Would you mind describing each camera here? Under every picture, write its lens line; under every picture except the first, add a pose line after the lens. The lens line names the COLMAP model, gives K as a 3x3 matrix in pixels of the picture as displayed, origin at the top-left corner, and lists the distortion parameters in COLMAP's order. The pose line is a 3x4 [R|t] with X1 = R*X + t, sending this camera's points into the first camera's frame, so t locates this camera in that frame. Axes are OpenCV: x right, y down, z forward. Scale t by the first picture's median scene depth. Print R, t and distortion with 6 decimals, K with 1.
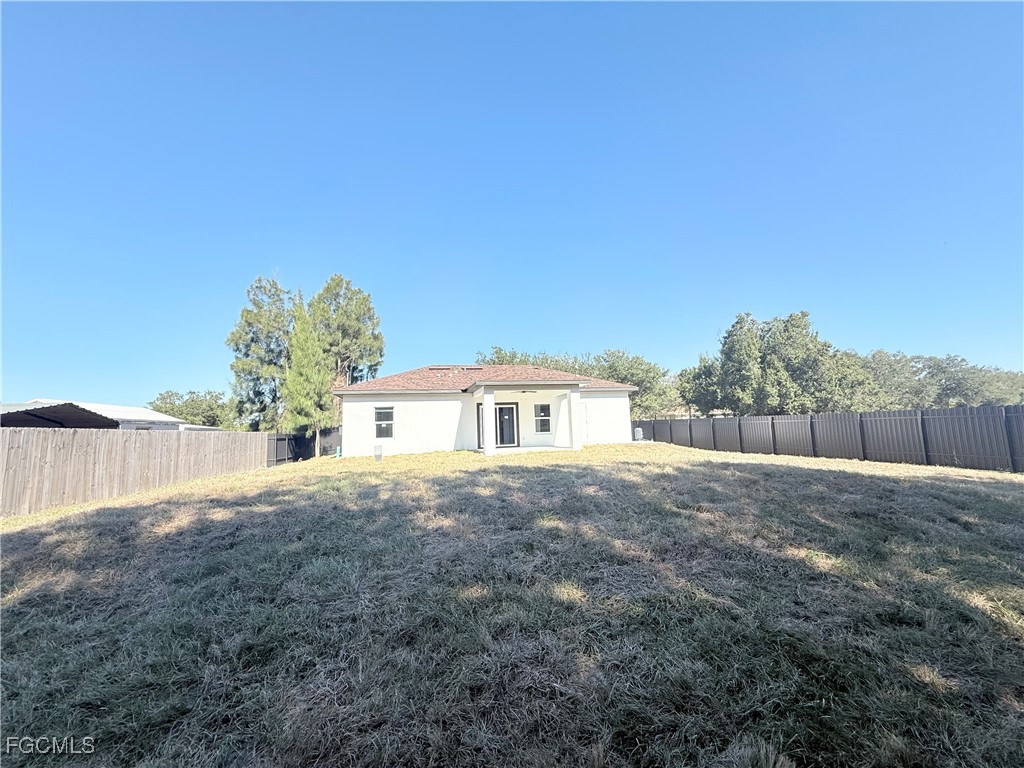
lens RADIAL K [[412.0, 0, 513.9], [0, 412.0, 383.8], [0, 0, 1]] dist [0.003674, 0.000150]
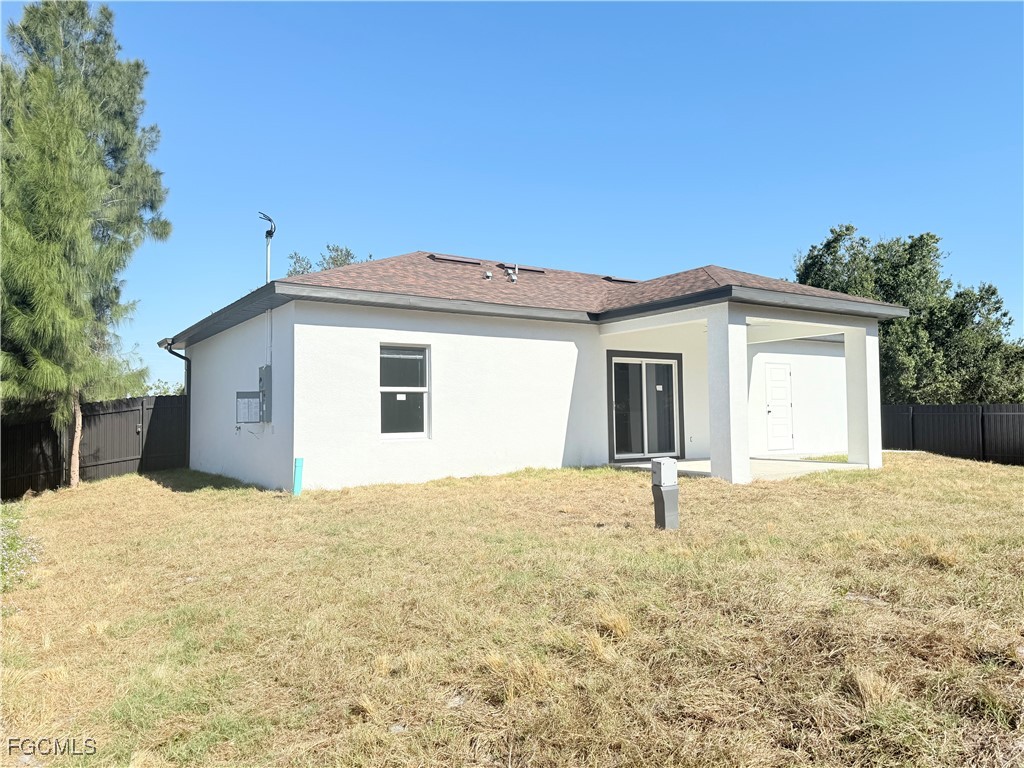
lens RADIAL K [[717.0, 0, 505.8], [0, 717.0, 387.4], [0, 0, 1]] dist [0.061004, -0.045597]
pose [[0.940556, 0.037274, 0.337588, -0.401962], [-0.058509, 0.996882, 0.052944, 0.050242], [-0.334562, -0.069549, 0.939804, 0.359343]]
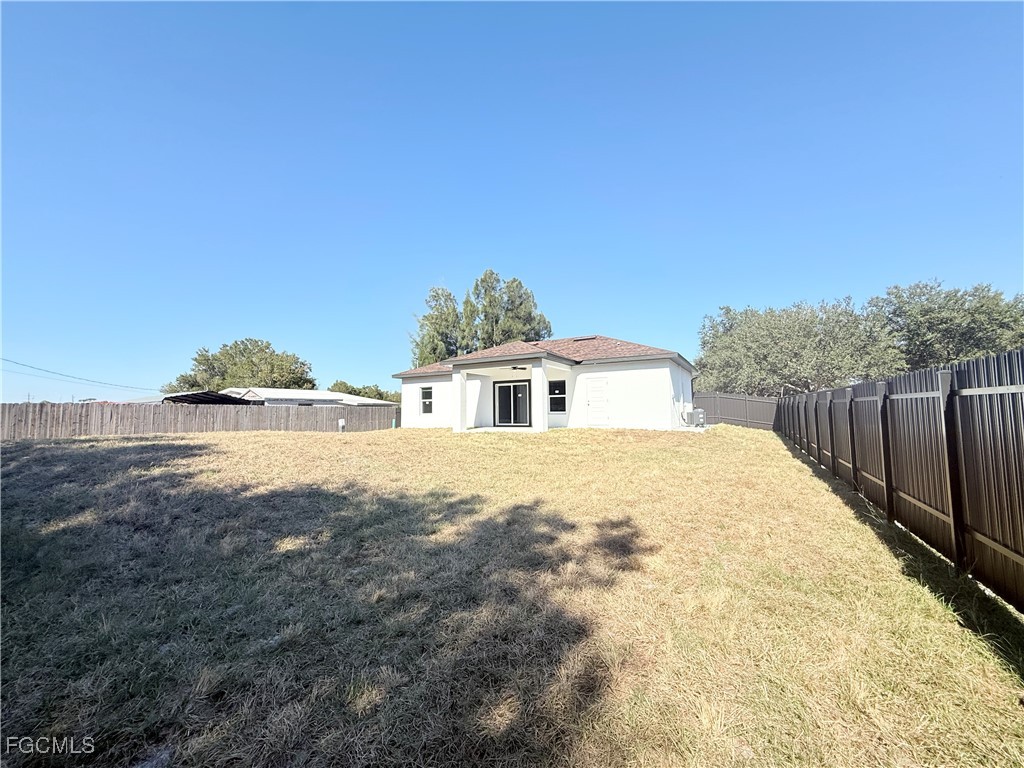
lens RADIAL K [[412.0, 0, 503.8], [0, 412.0, 387.5], [0, 0, 1]] dist [0.003674, 0.000150]
pose [[0.716418, -0.016127, -0.697485, 0.610532], [0.067790, 0.996611, 0.046587, 0.015697], [0.694370, -0.080658, 0.715084, 0.283743]]
